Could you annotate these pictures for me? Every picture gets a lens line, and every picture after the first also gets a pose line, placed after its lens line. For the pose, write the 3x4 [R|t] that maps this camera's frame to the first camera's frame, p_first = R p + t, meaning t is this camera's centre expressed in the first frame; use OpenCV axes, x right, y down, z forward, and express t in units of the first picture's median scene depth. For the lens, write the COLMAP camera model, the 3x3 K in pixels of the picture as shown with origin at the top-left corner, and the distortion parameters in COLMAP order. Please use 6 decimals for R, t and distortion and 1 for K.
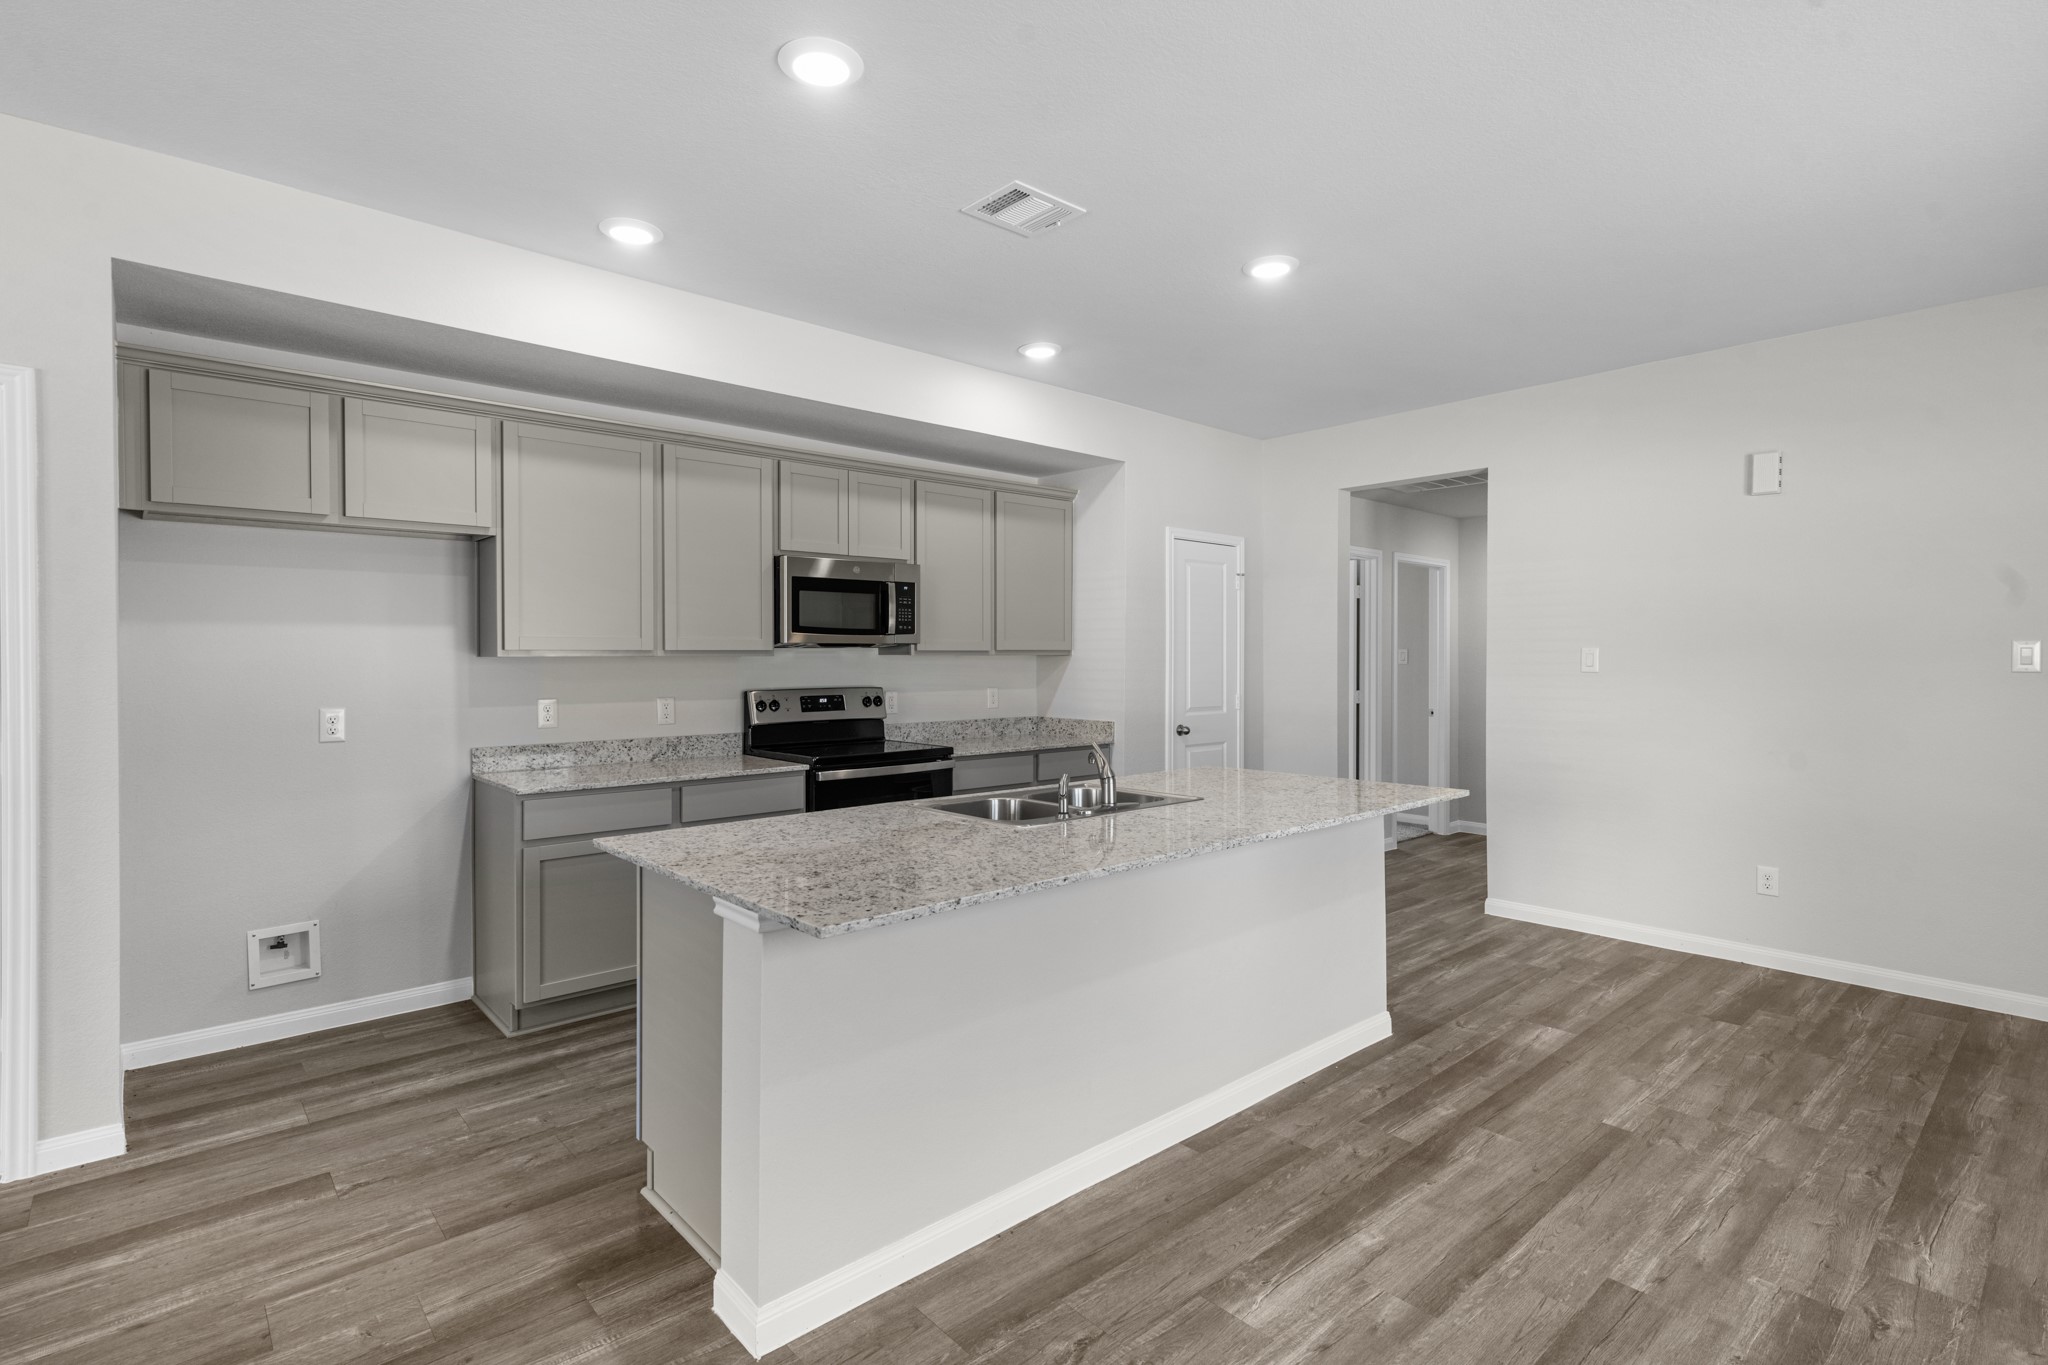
lens RADIAL K [[939.2, 0, 1016.6], [0, 939.2, 662.4], [0, 0, 1]] dist [0.003547, 0.000230]
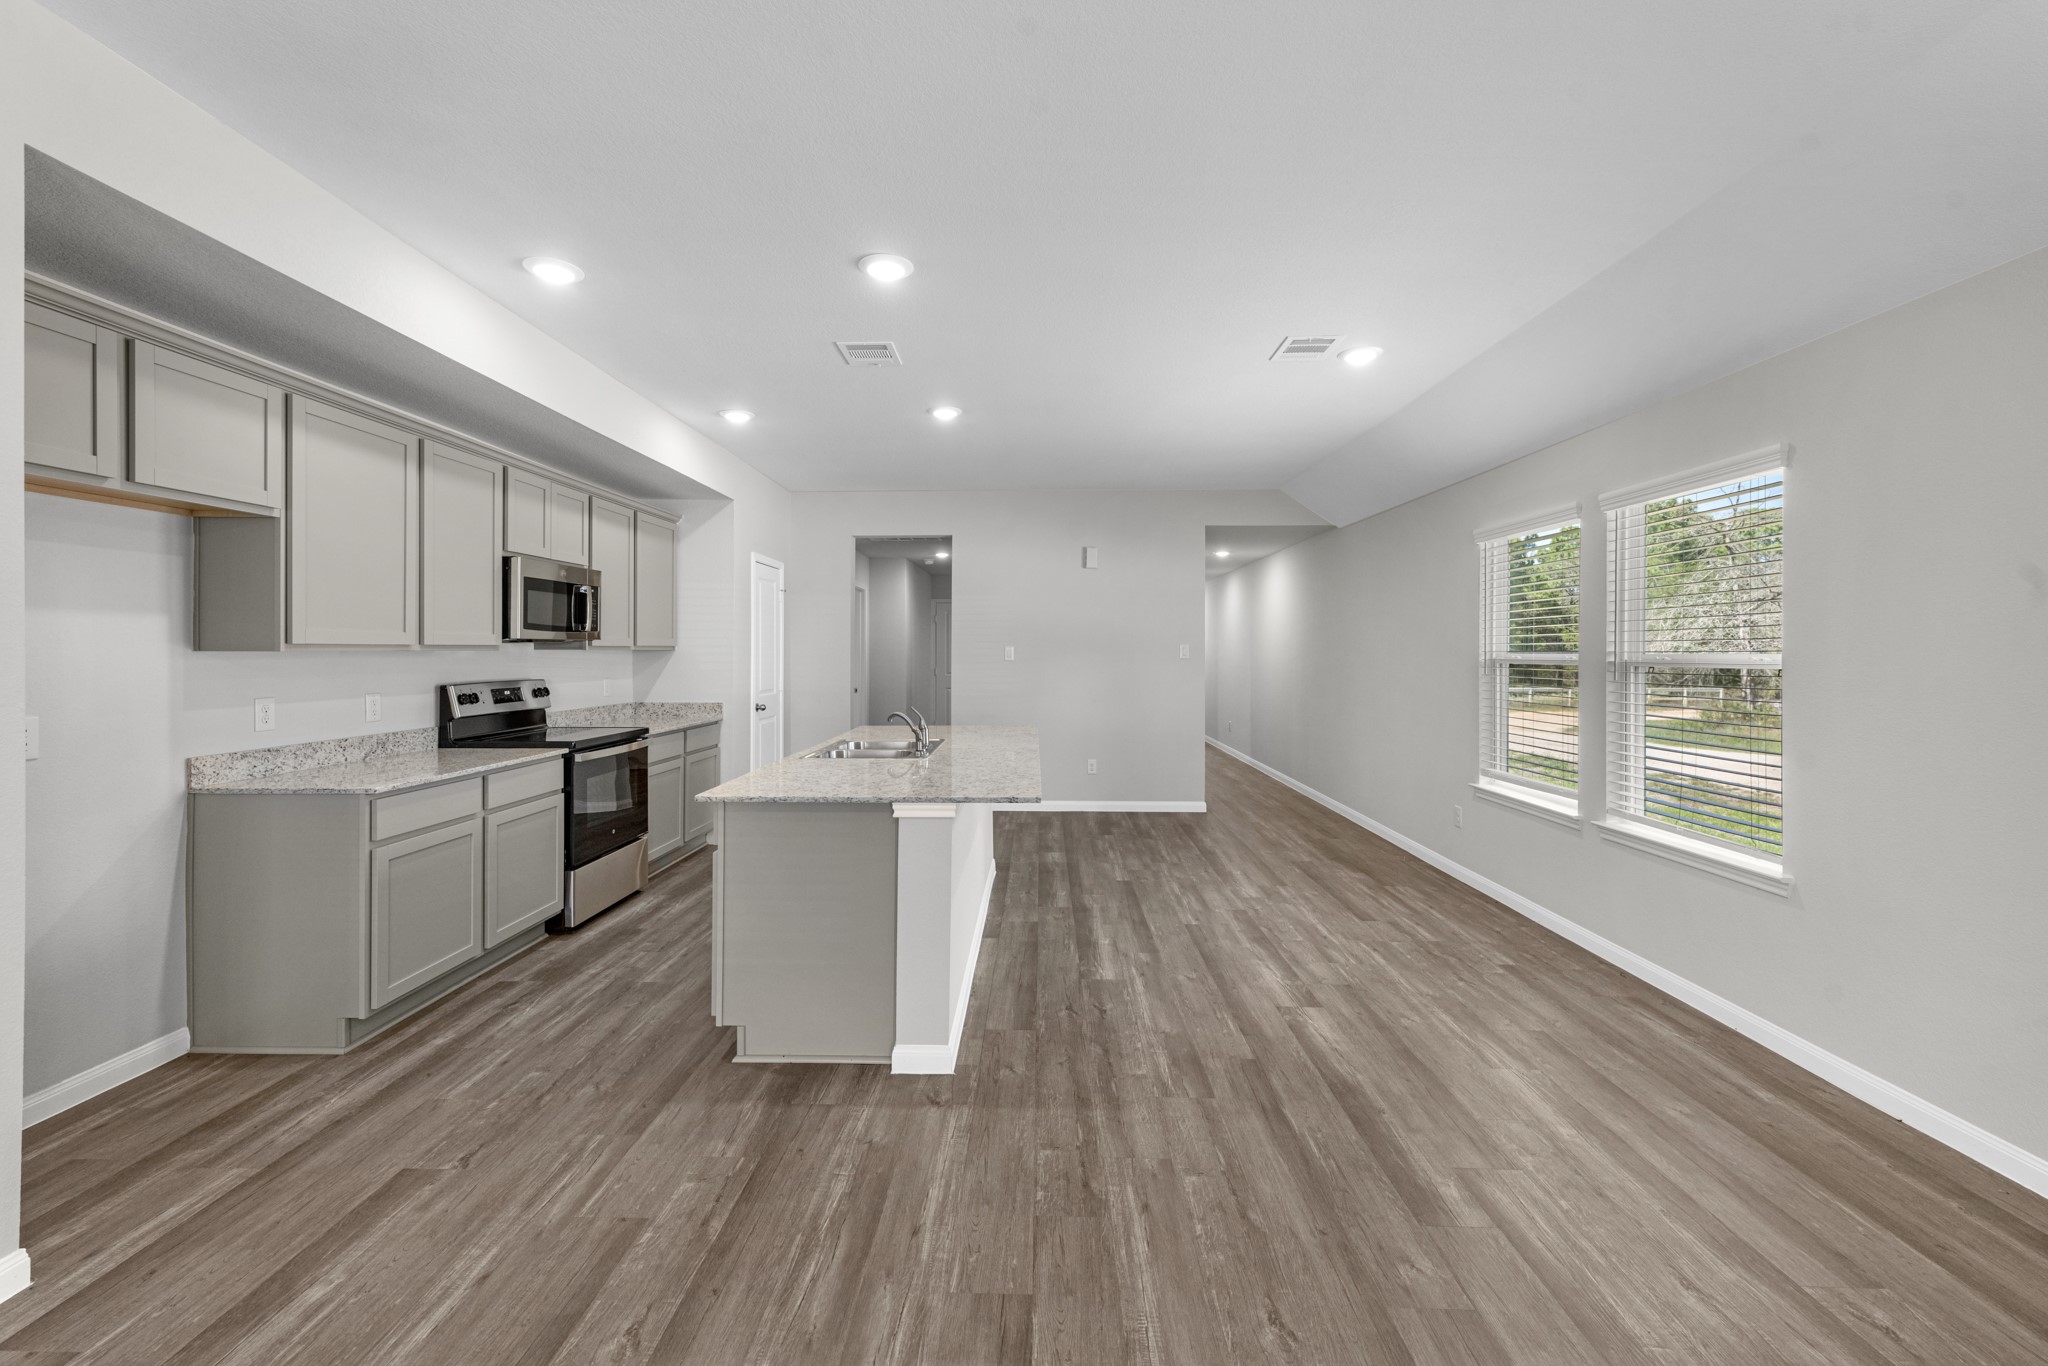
lens RADIAL K [[805.5, 0, 967.0], [0, 805.5, 652.4], [0, 0, 1]] dist [0.004269, 0.000111]
pose [[0.718337, 0.000055, 0.695695, -0.603987], [0.002554, 0.999993, -0.002717, -0.001427], [-0.695691, 0.003728, 0.718332, -0.022054]]
